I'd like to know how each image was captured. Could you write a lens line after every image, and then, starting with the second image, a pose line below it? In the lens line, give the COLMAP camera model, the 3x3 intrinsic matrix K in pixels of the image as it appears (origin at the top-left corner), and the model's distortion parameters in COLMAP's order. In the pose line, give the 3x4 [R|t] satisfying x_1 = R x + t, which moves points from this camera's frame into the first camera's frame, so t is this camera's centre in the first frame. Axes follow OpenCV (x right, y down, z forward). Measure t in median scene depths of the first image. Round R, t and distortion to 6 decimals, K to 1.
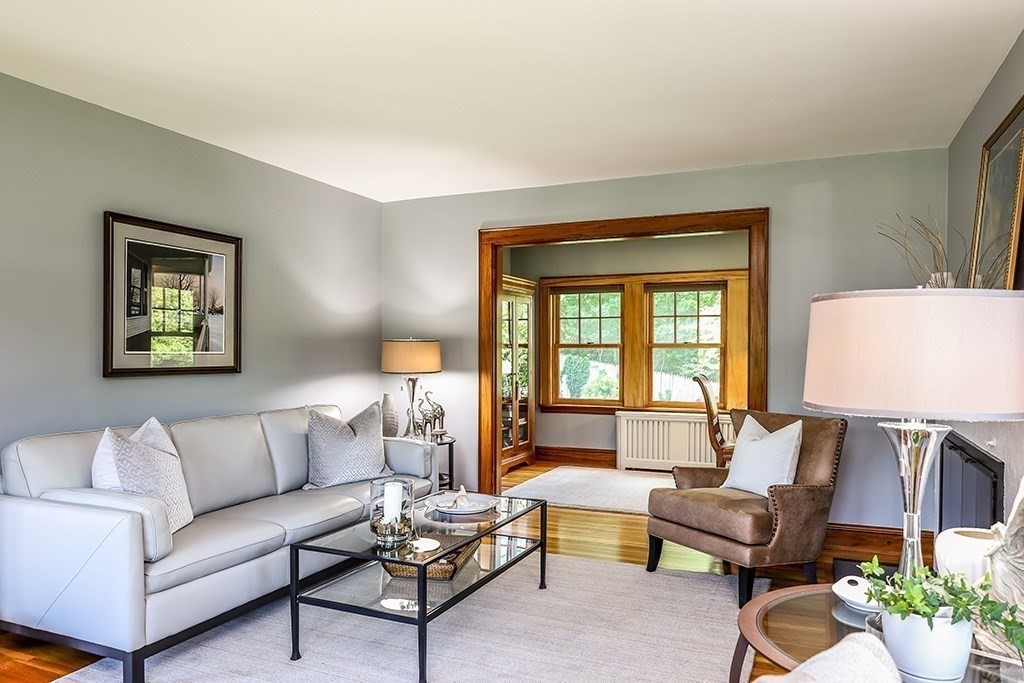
lens RADIAL K [[703.1, 0, 511.6], [0, 703.1, 331.6], [0, 0, 1]] dist [-0.013770, -0.004558]
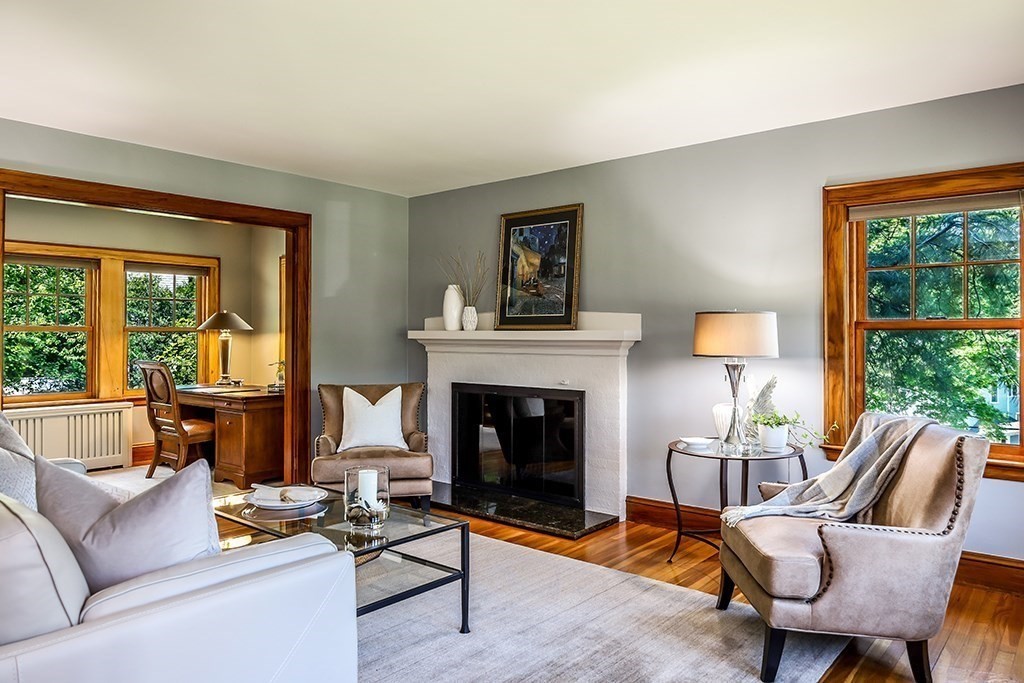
lens RADIAL K [[703.1, 0, 511.6], [0, 703.1, 331.6], [0, 0, 1]] dist [-0.013770, -0.004558]
pose [[0.289111, 0.001738, 0.957294, -0.426983], [-0.027051, 0.999614, 0.006355, 0.002623], [-0.956913, -0.027733, 0.289046, 0.210541]]
